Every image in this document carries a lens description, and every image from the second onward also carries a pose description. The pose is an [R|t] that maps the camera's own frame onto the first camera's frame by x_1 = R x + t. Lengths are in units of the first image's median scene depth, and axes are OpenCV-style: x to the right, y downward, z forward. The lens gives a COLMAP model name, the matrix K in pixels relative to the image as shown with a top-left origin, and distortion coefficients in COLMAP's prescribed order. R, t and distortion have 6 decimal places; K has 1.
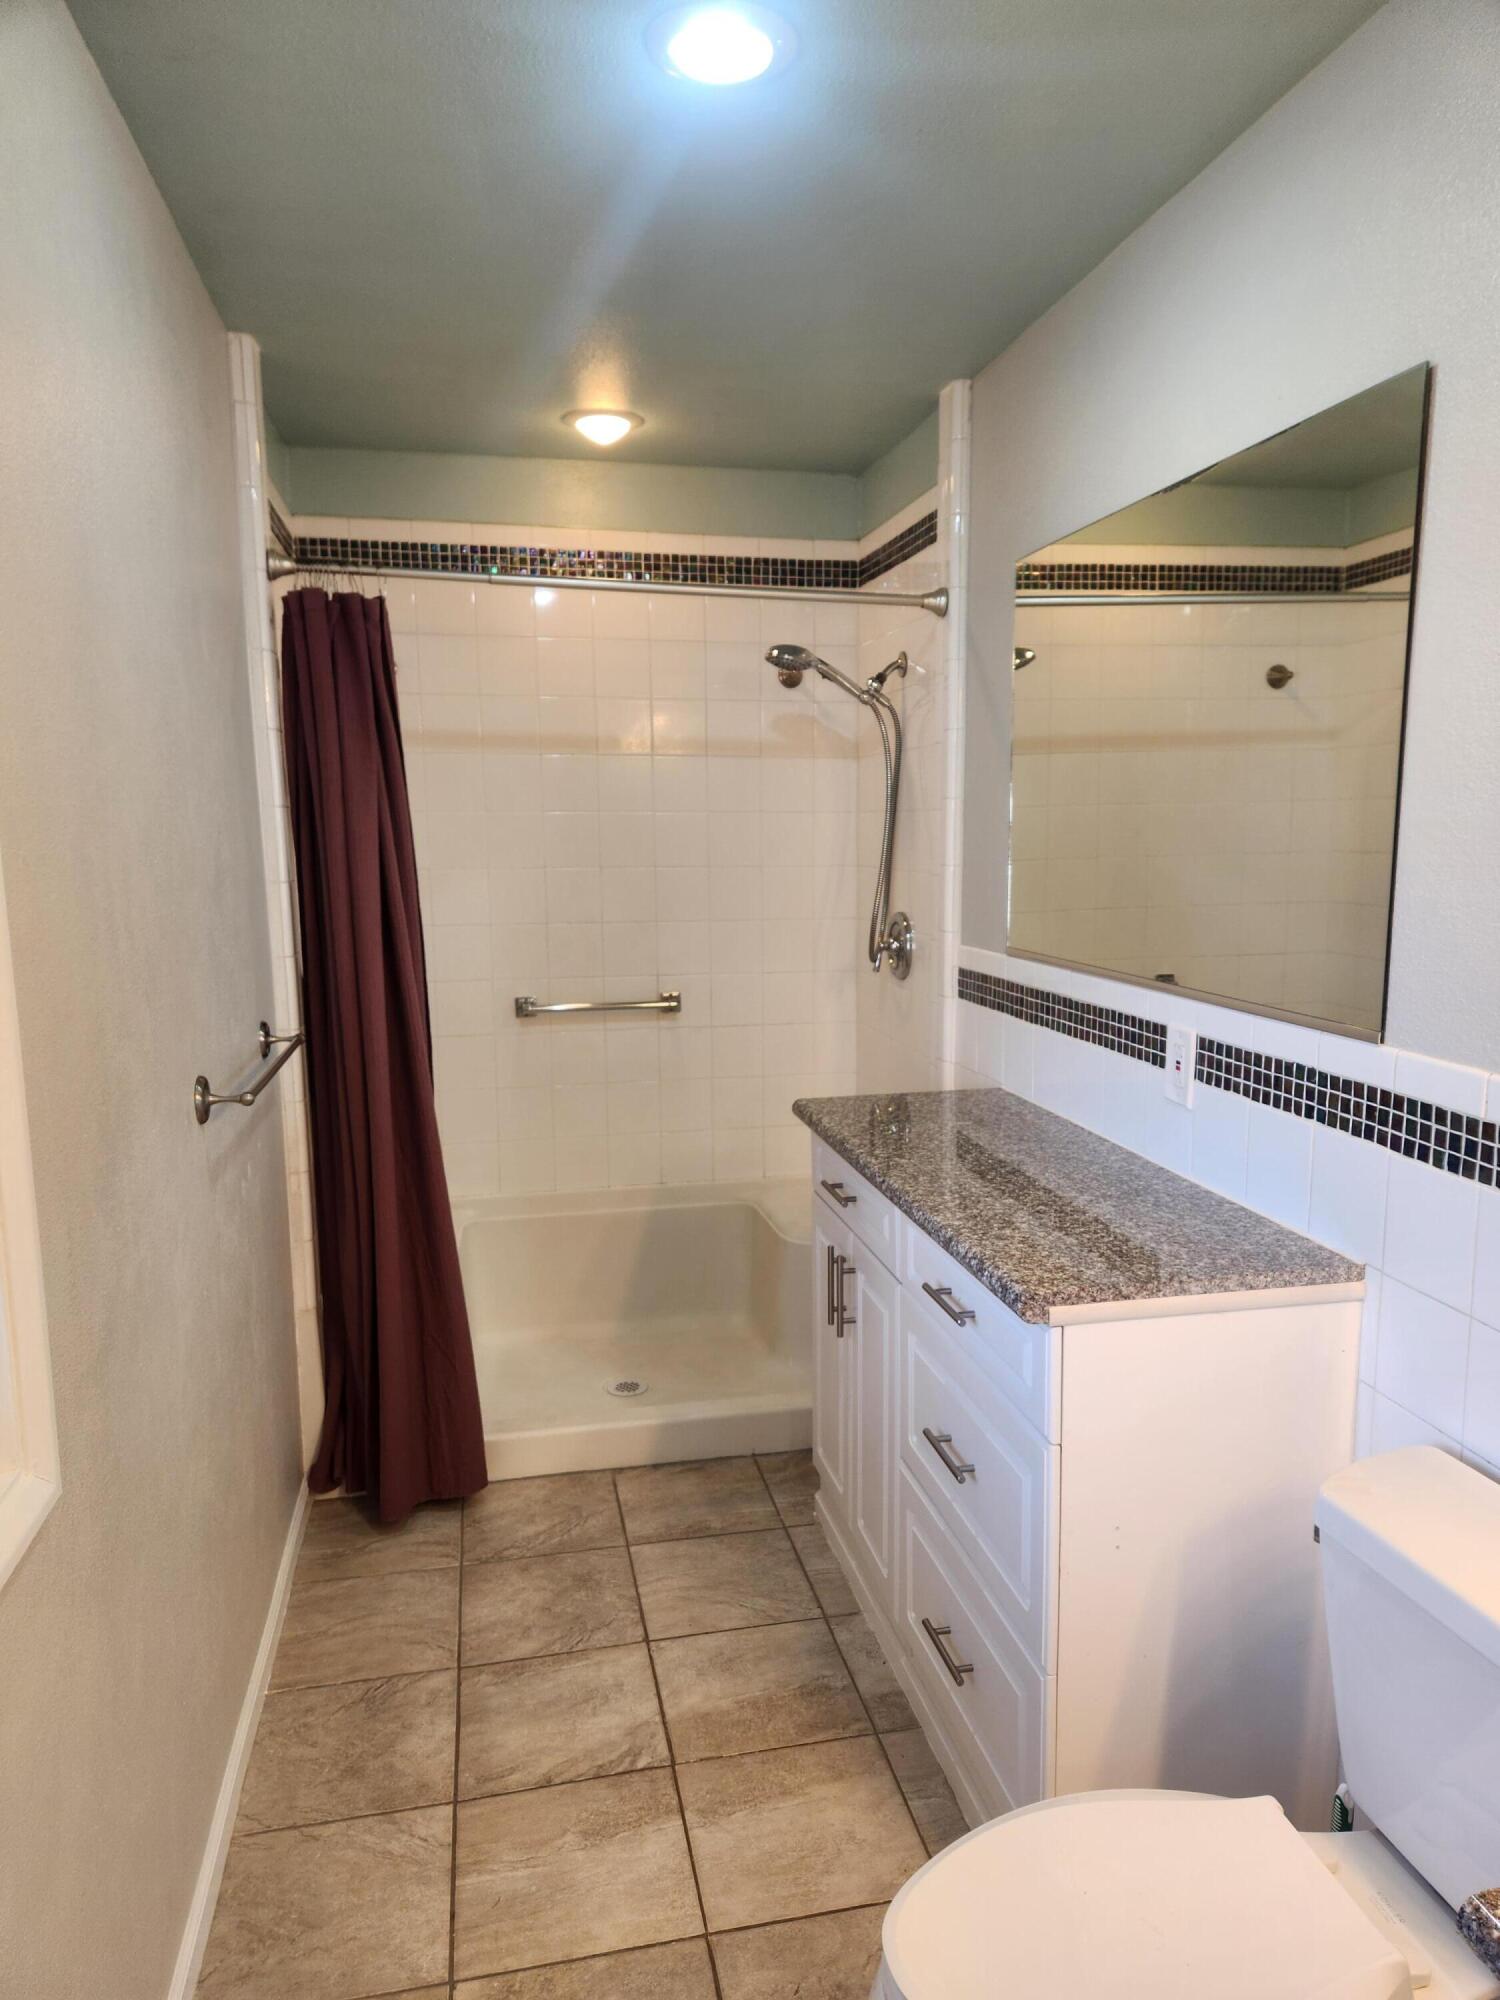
lens RADIAL K [[1330.9, 0, 819.0], [0, 1330.9, 1017.1], [0, 0, 1]] dist [0.085770, -0.074184]
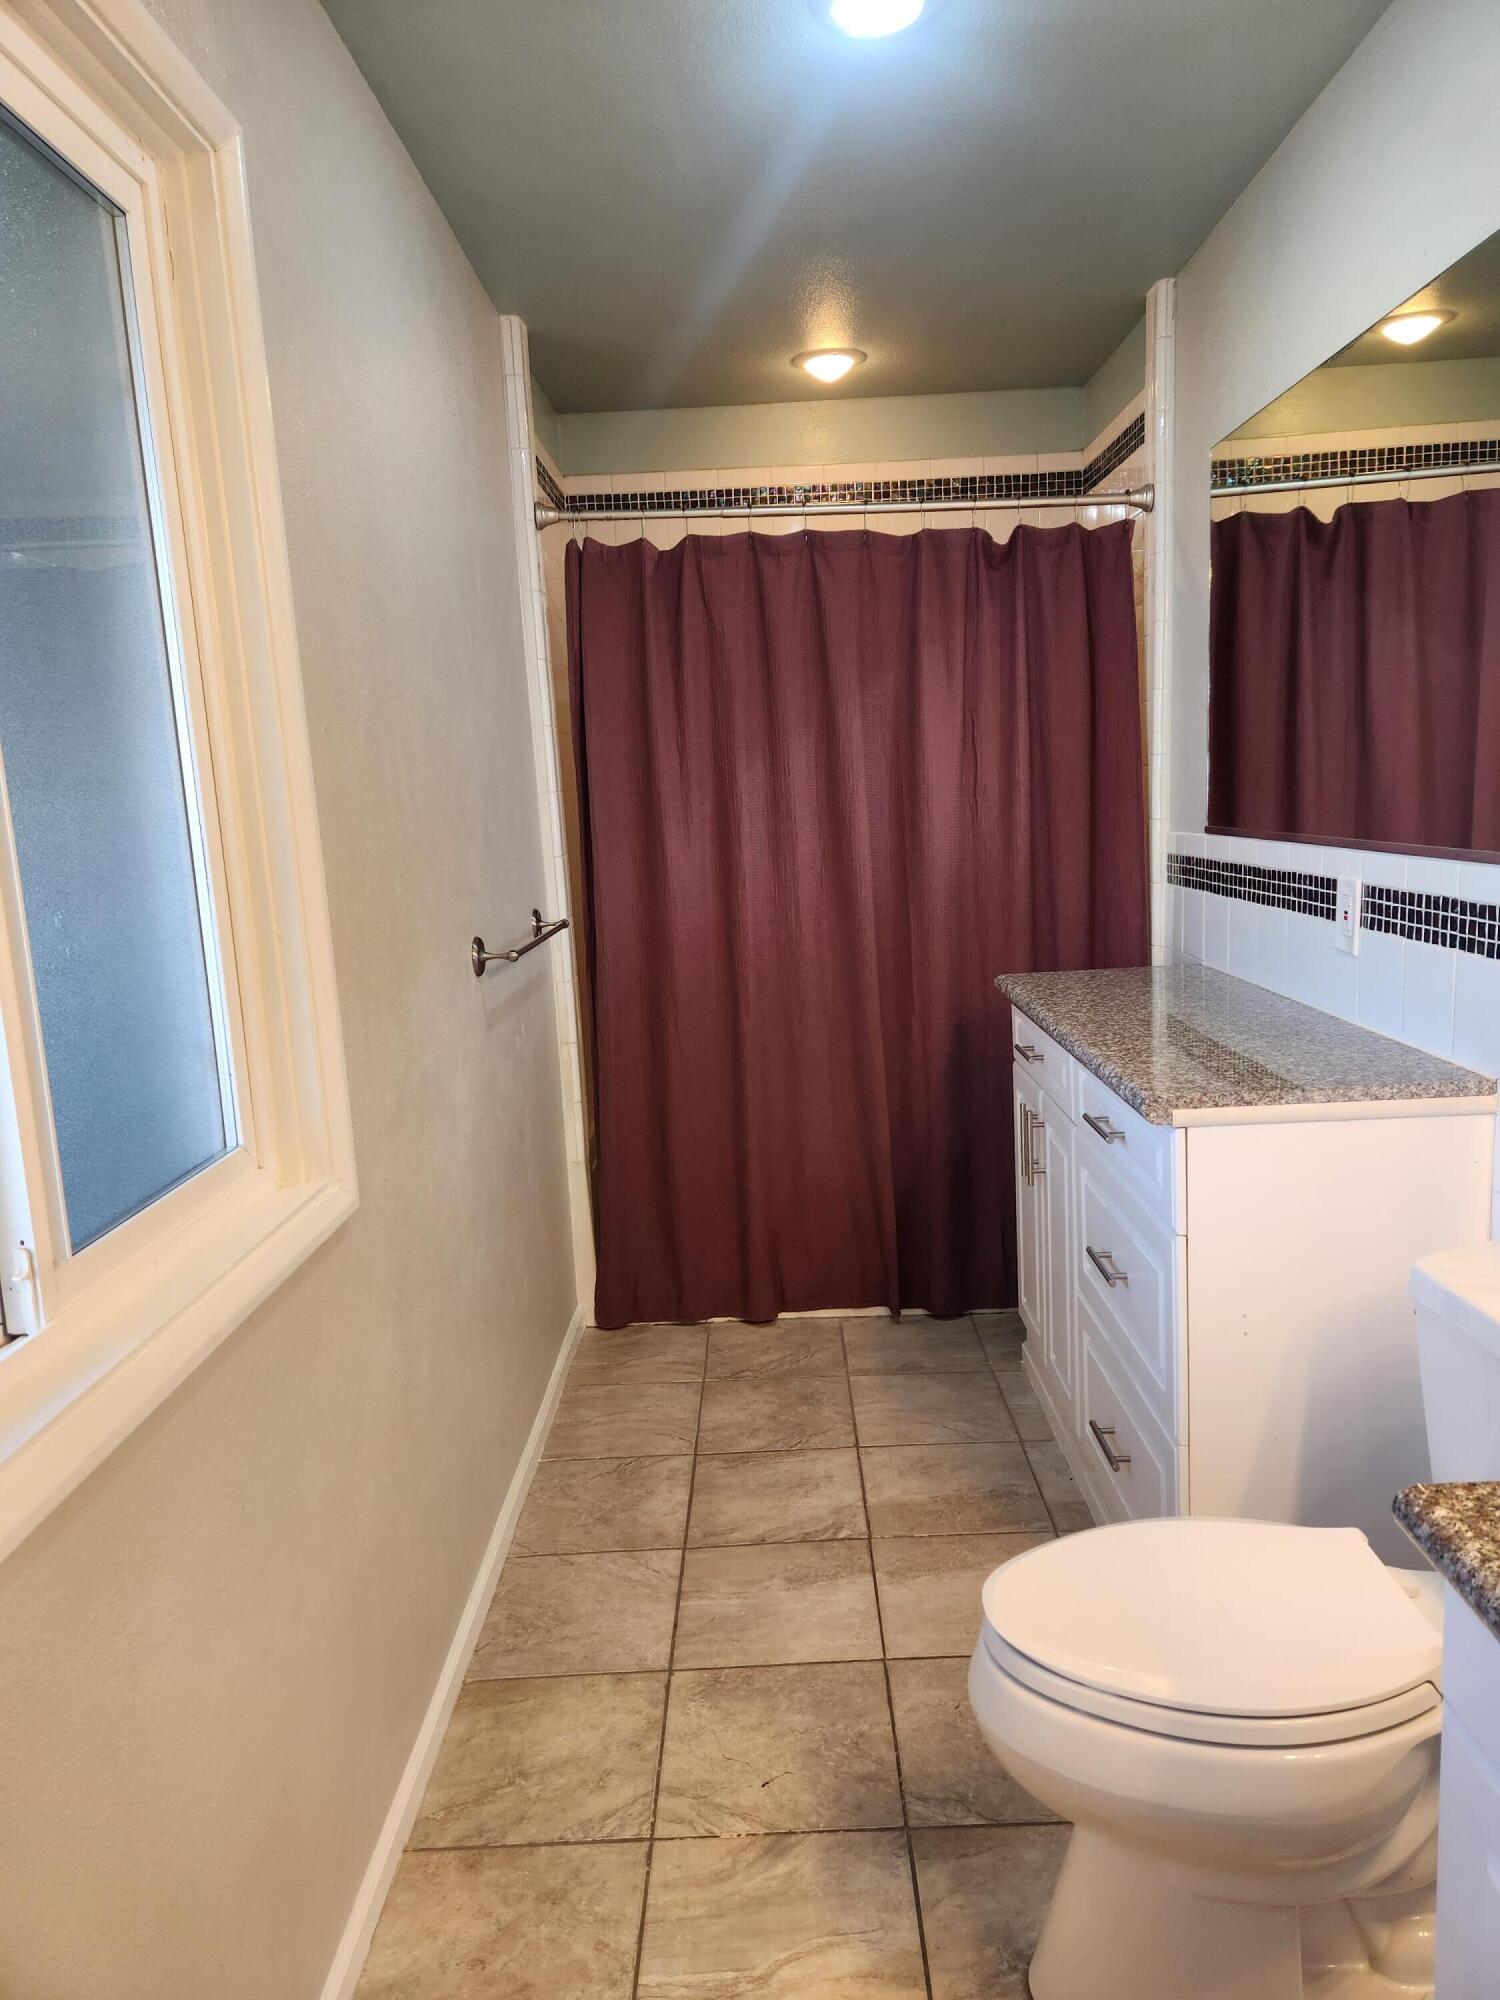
lens RADIAL K [[1330.9, 0, 815.8], [0, 1330.9, 975.9], [0, 0, 1]] dist [0.085770, -0.074184]
pose [[0.977067, -0.009501, -0.212720, 0.082665], [0.011340, 0.999908, 0.007429, 0.065041], [0.212630, -0.009670, 0.977085, -0.094023]]
